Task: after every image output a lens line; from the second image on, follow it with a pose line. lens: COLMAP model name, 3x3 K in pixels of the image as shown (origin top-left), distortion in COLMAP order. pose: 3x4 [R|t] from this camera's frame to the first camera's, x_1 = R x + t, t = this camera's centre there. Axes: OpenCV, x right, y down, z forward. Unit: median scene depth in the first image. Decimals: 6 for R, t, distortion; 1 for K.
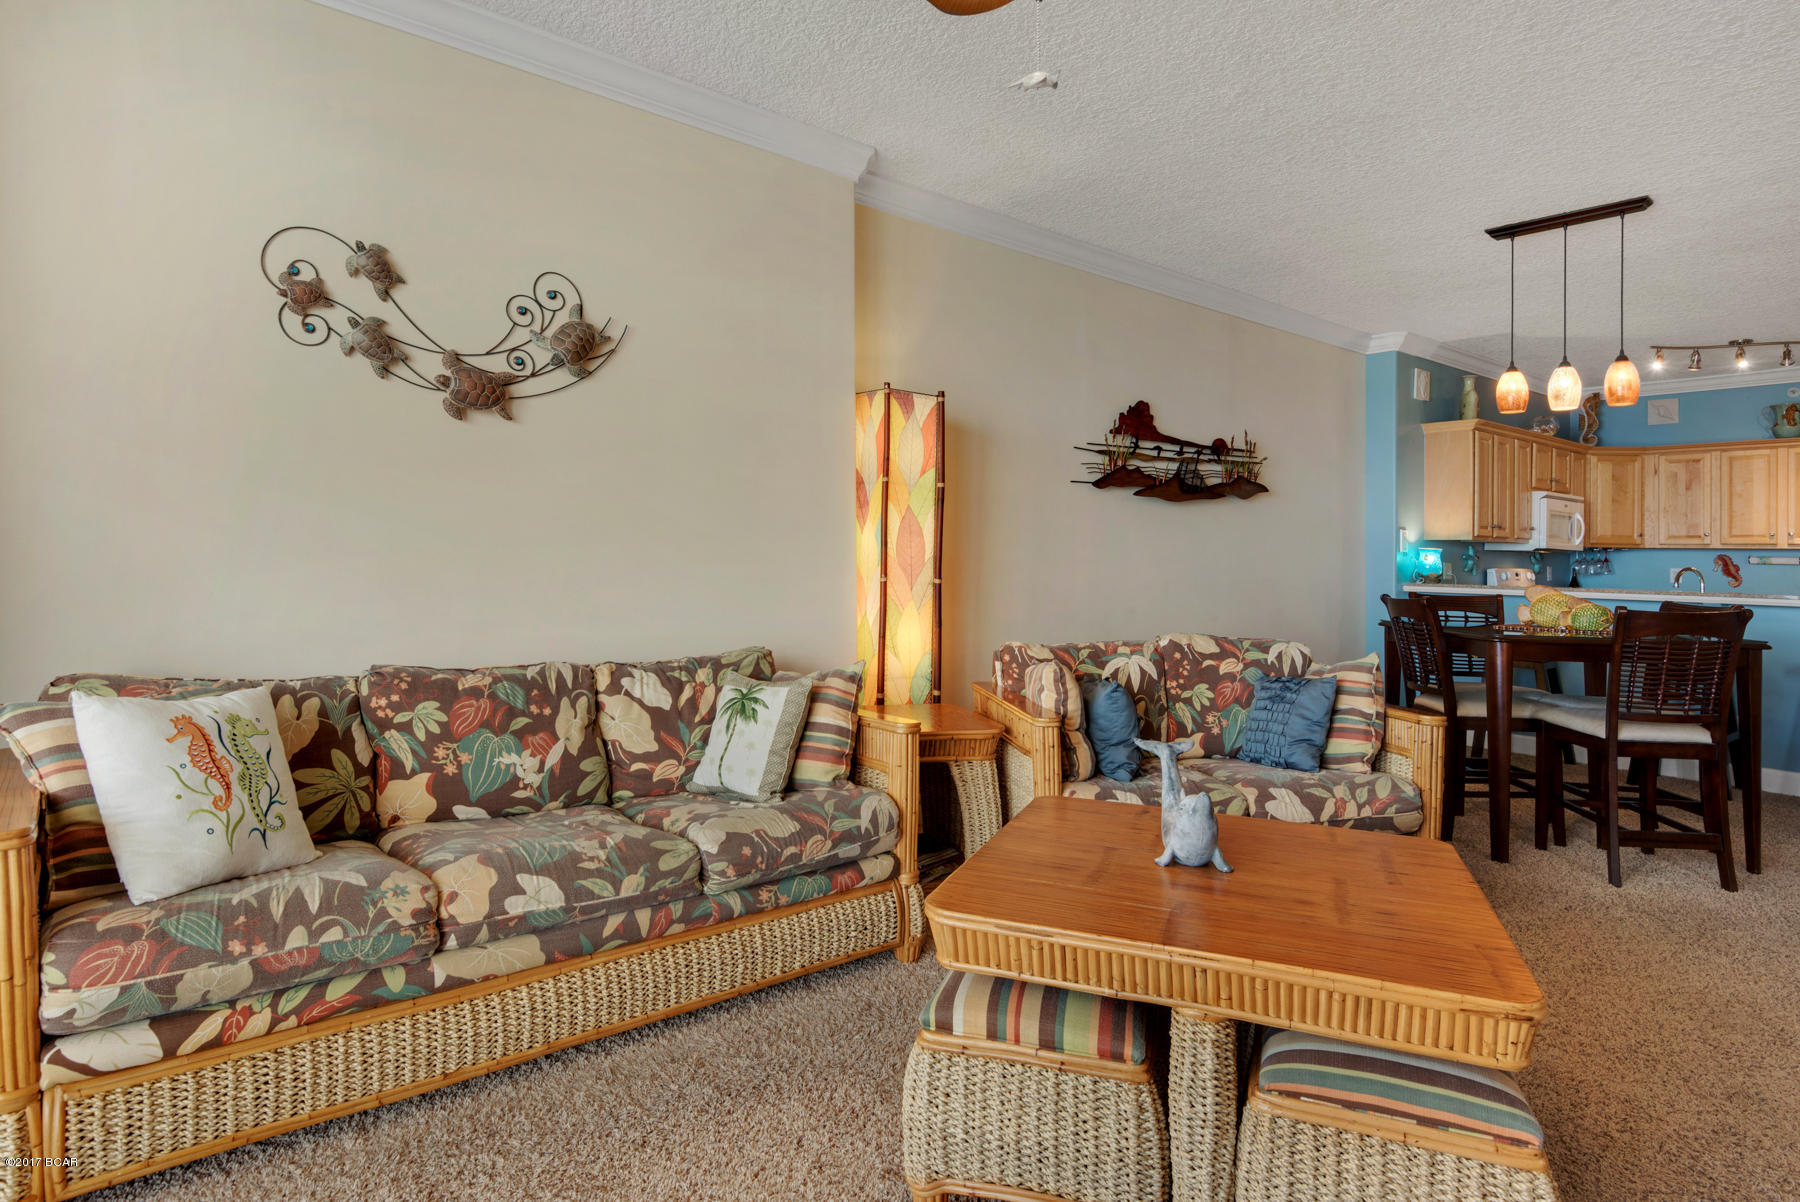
lens RADIAL K [[1001.5, 0, 896.0], [0, 1001.5, 557.6], [0, 0, 1]] dist [0.004249, 0.000504]
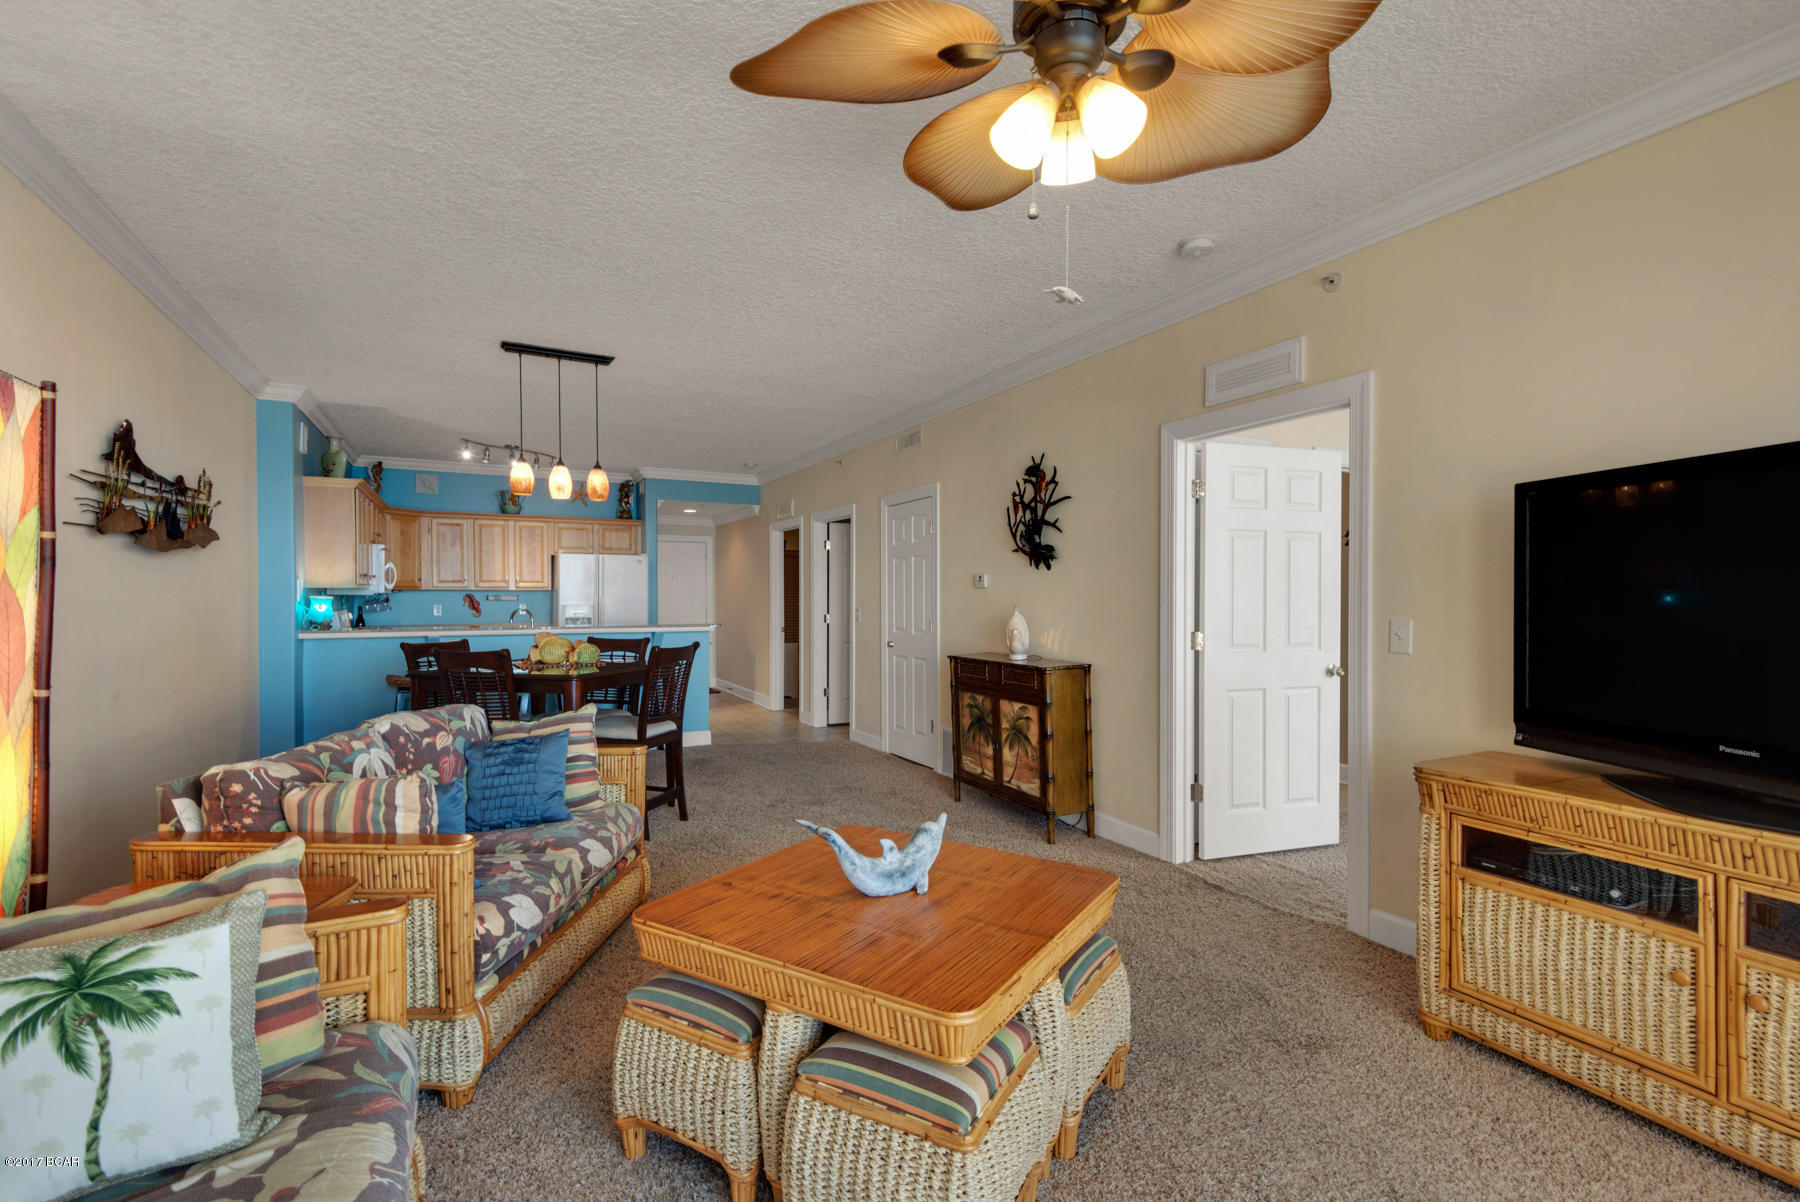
lens RADIAL K [[831.1, 0, 904.9], [0, 831.1, 569.4], [0, 0, 1]] dist [0.025676, -0.000308]
pose [[0.192152, 0.010023, 0.981314, -0.280618], [0.003948, 0.999932, -0.010986, -0.034012], [-0.981357, 0.005985, 0.192099, 0.299418]]
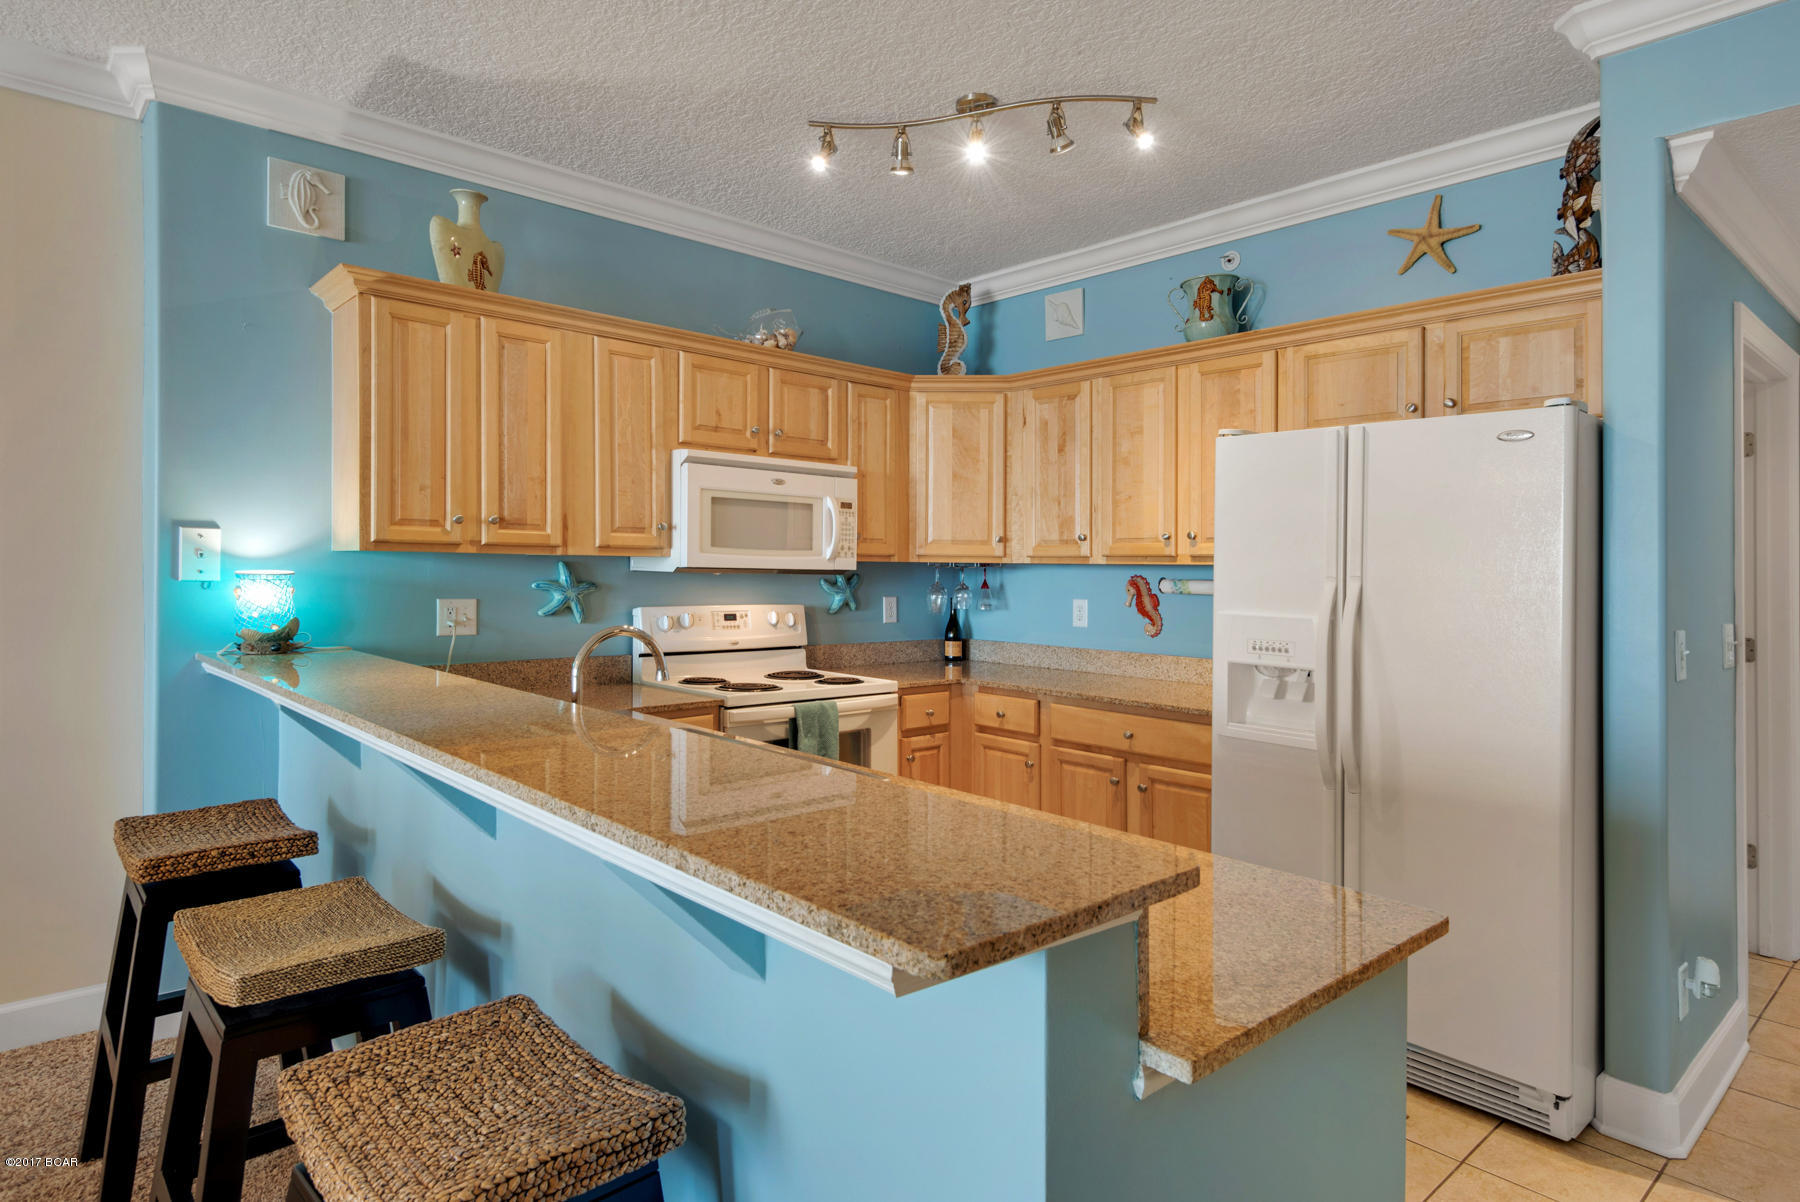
lens RADIAL K [[1001.5, 0, 896.0], [0, 1001.5, 557.6], [0, 0, 1]] dist [0.004249, 0.000504]
pose [[0.996923, -0.006390, 0.078130, 0.995280], [0.007260, 0.999915, -0.010860, -0.011178], [-0.078054, 0.011394, 0.996884, 0.727932]]
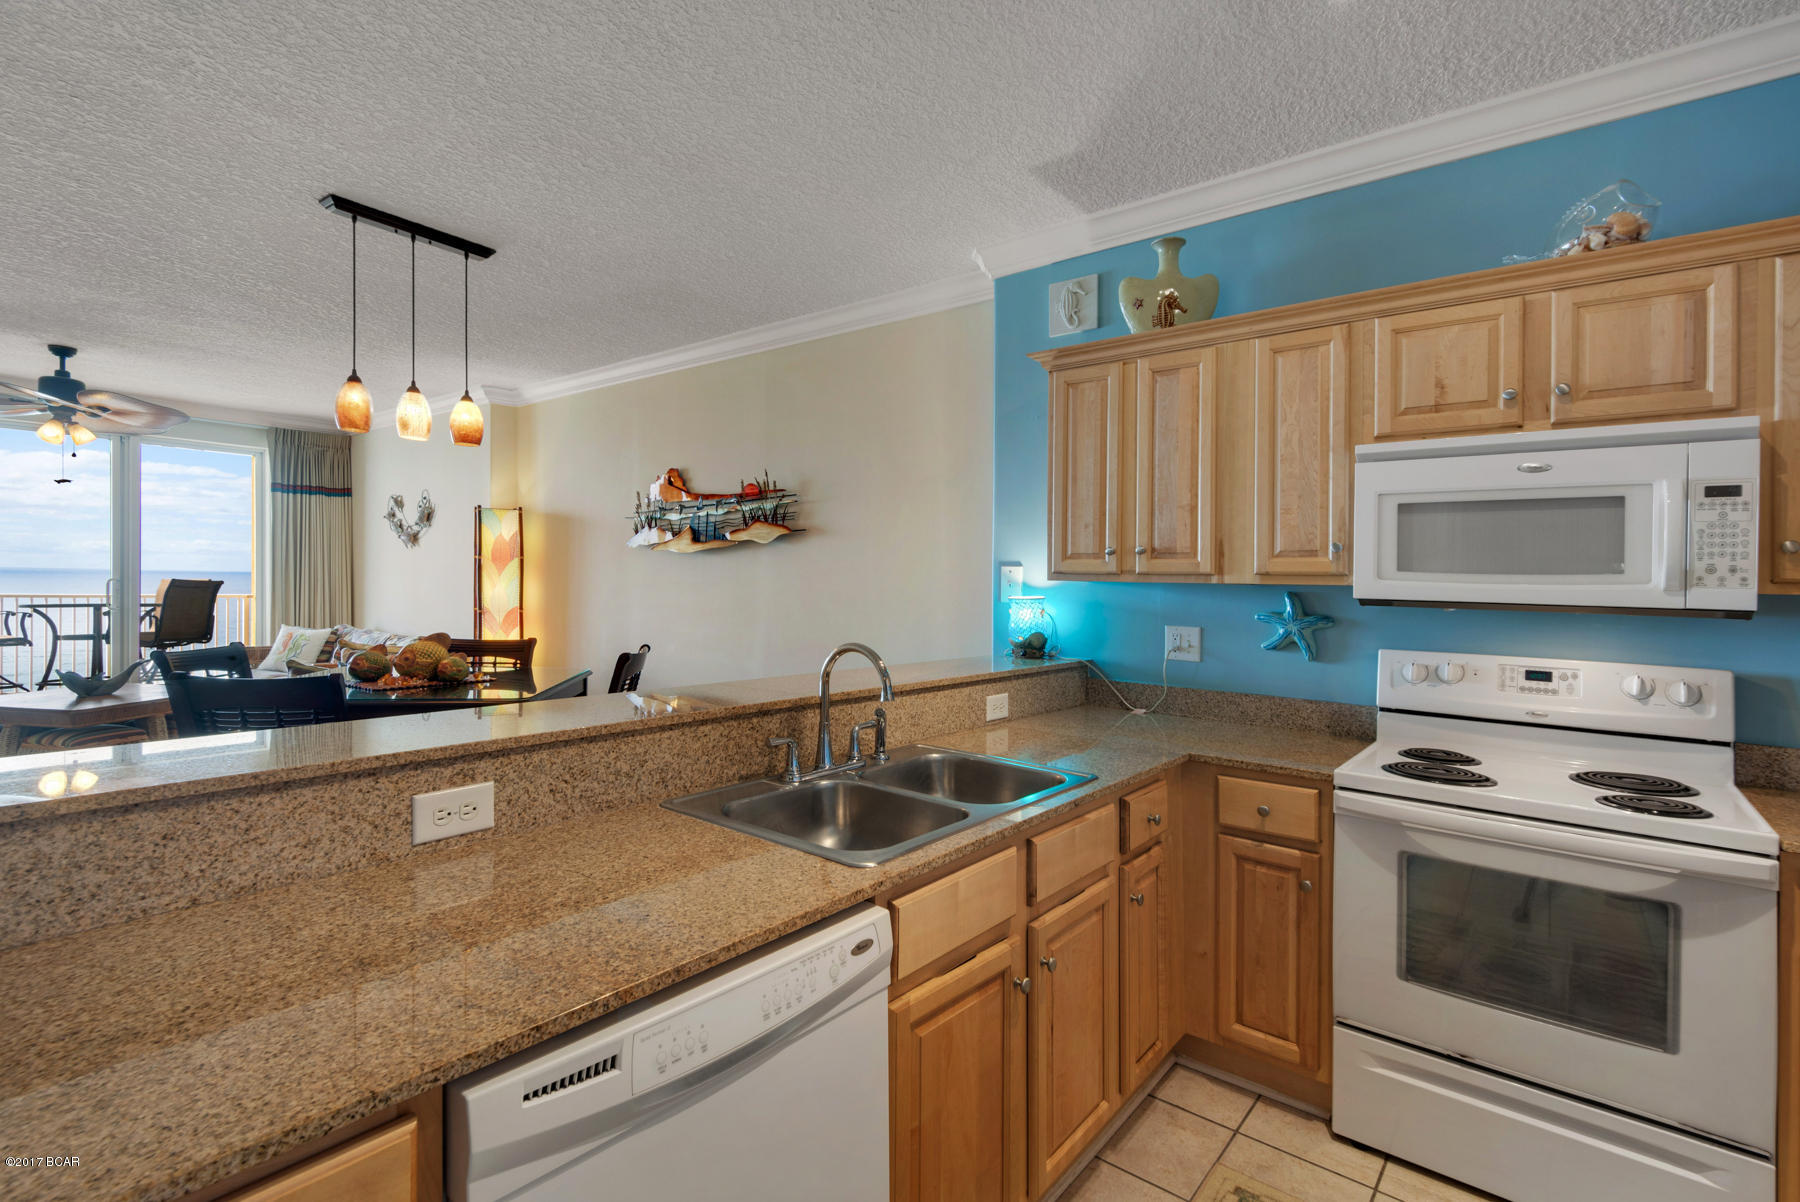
lens RADIAL K [[852.5, 0, 968.9], [0, 852.5, 592.9], [0, 0, 1]] dist [0.000329, -0.001822]
pose [[0.227469, -0.004683, -0.973774, 1.314617], [-0.017052, 0.999816, -0.008791, -0.008683], [0.973636, 0.018605, 0.227347, 1.141568]]
